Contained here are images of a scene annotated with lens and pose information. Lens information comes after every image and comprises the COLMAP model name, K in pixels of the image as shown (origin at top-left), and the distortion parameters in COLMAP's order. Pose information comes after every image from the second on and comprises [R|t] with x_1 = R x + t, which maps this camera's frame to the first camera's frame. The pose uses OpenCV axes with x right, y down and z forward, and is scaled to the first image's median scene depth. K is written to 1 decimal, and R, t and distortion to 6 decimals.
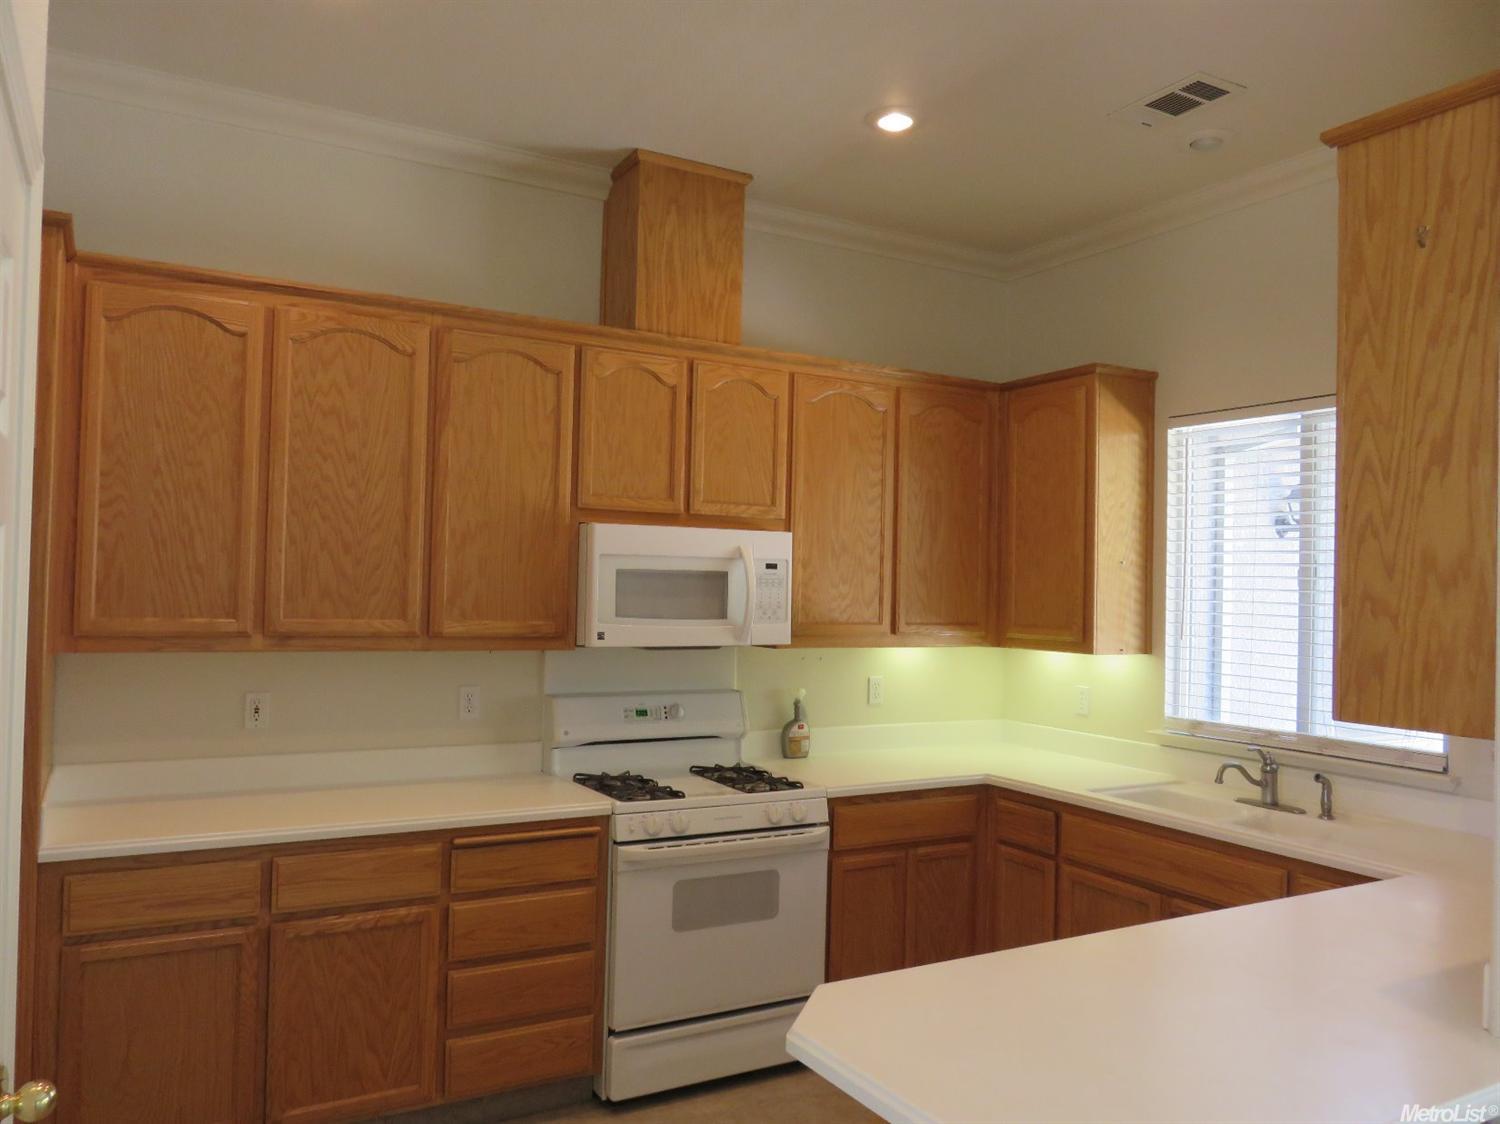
lens RADIAL K [[1127.9, 0, 750.0], [0, 1127.9, 562.0], [0, 0, 1]] dist [-0.004023, -0.000864]
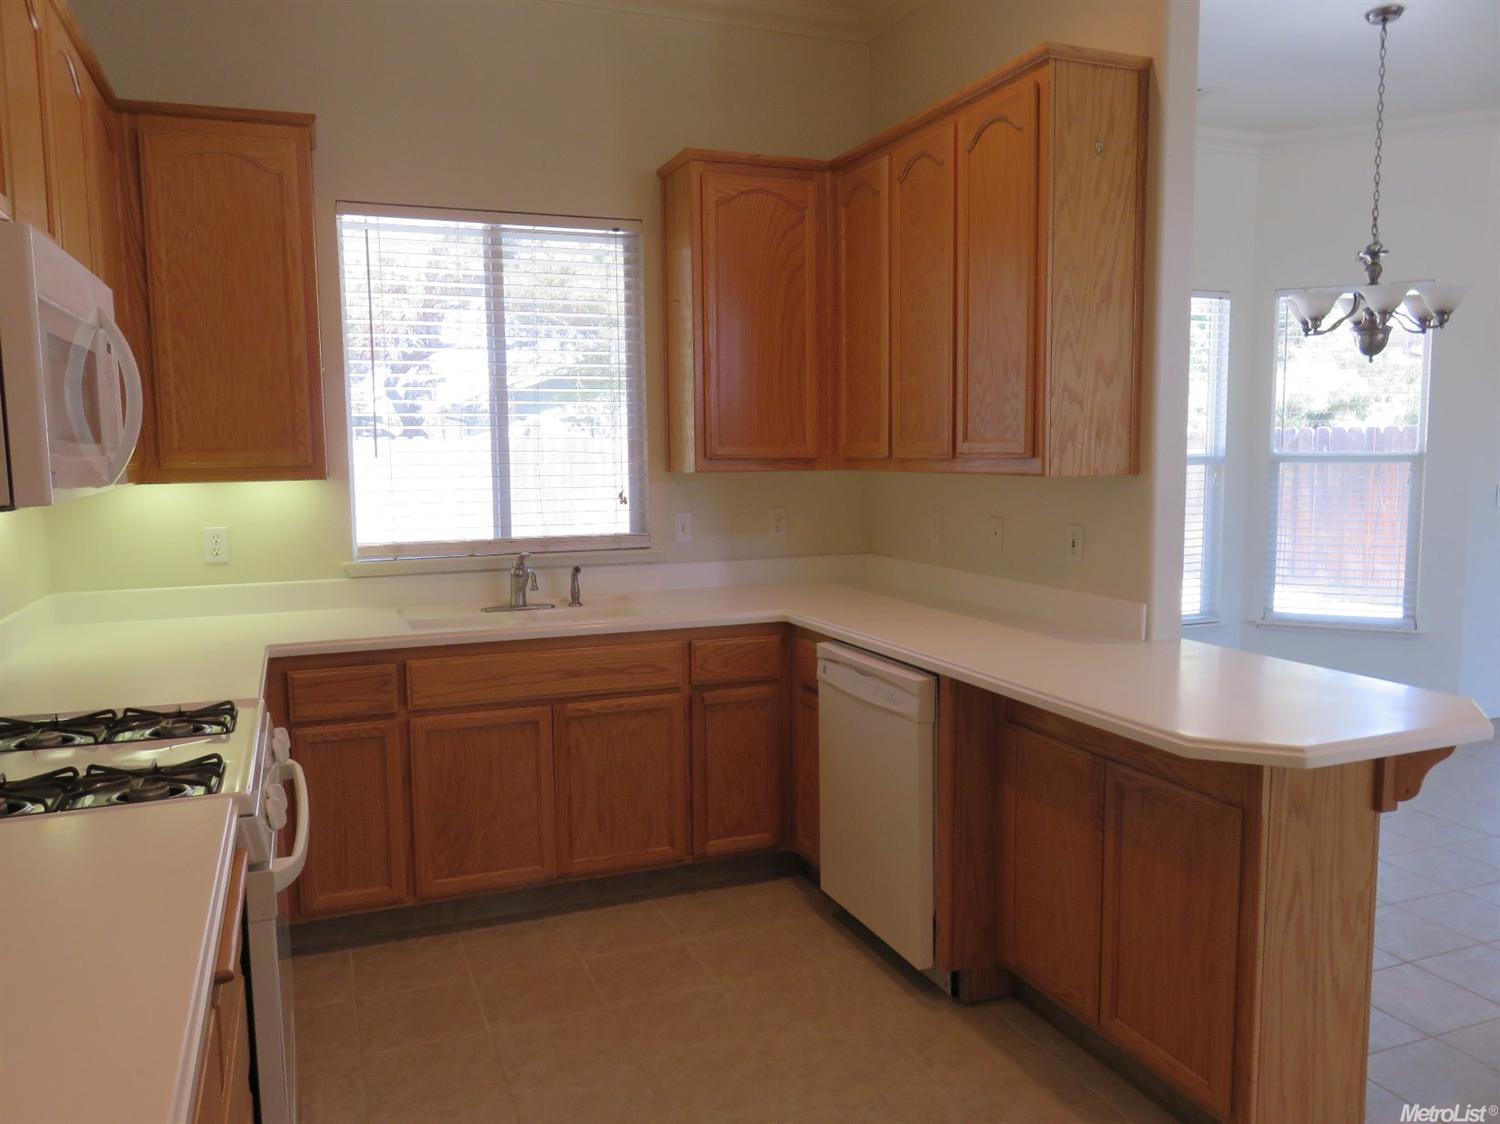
lens RADIAL K [[1125.6, 0, 750.0], [0, 1125.6, 562.0], [0, 0, 1]] dist [-0.009223, 0.004060]
pose [[0.145625, -0.126723, 0.981191, -0.988908], [-0.008034, 0.991579, 0.129257, 0.068930], [-0.989307, -0.026706, 0.143380, 1.195836]]
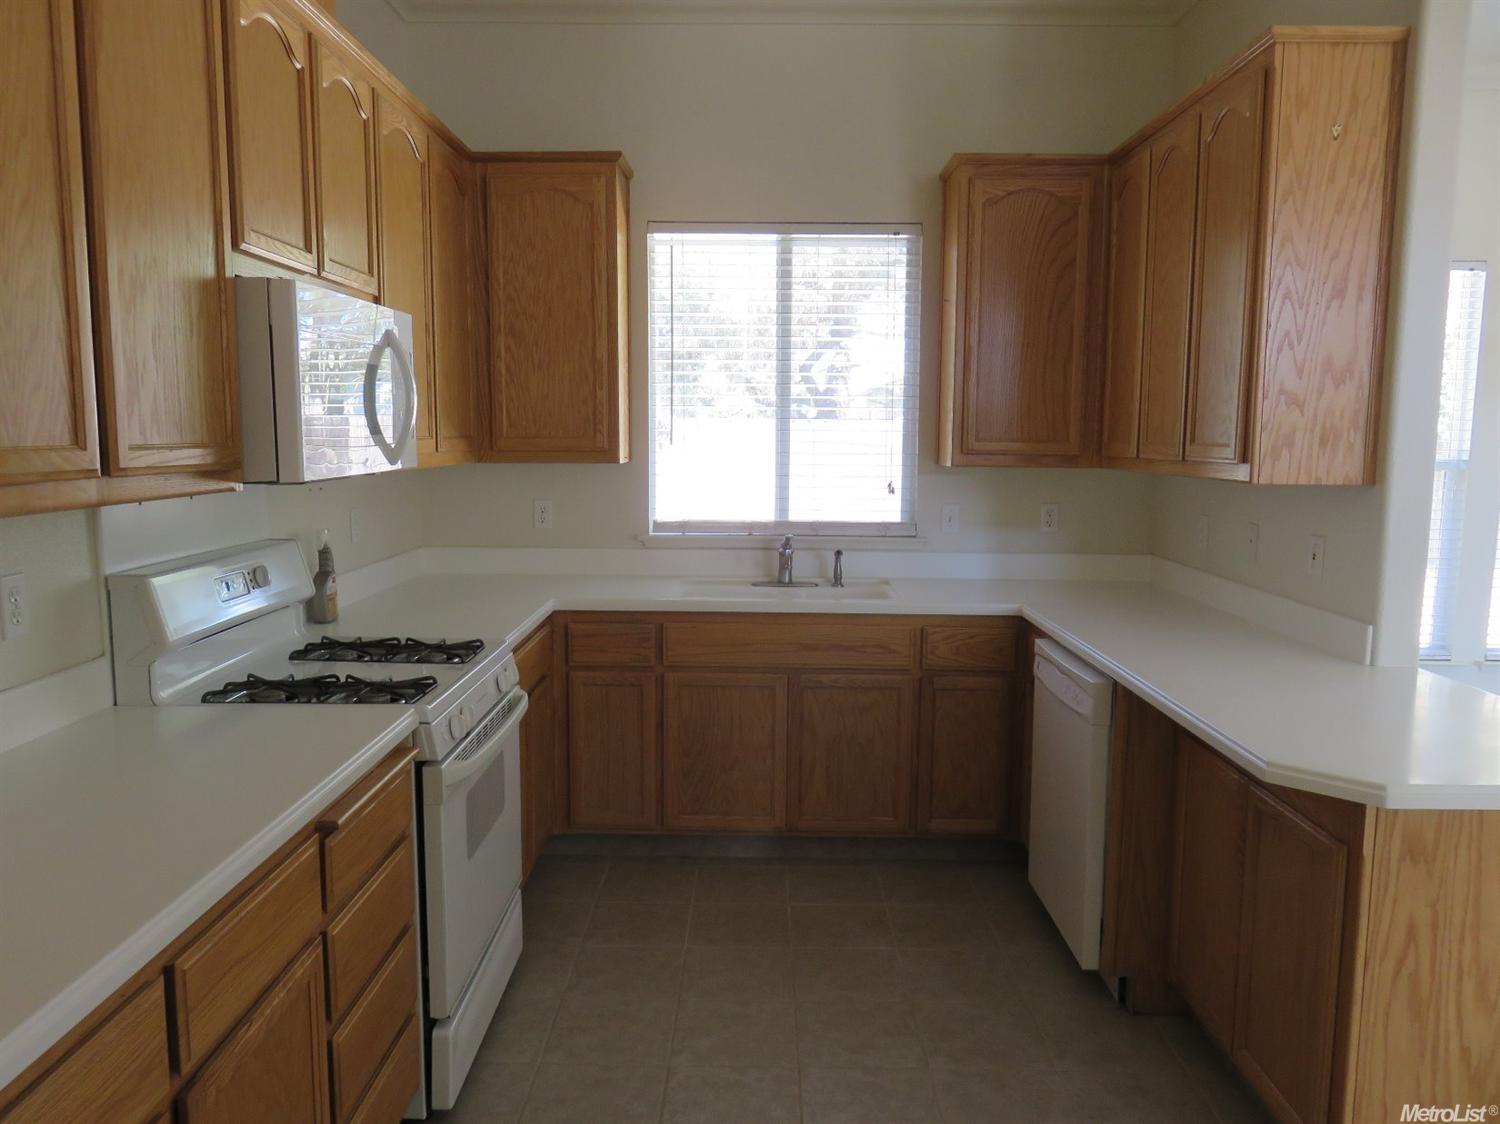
lens RADIAL K [[1125.6, 0, 750.0], [0, 1125.6, 562.0], [0, 0, 1]] dist [-0.009223, 0.004060]
pose [[0.508783, -0.119972, 0.852494, -1.000919], [-0.015287, 0.988827, 0.148282, 0.043591], [-0.860759, -0.088475, 0.501264, 0.854576]]
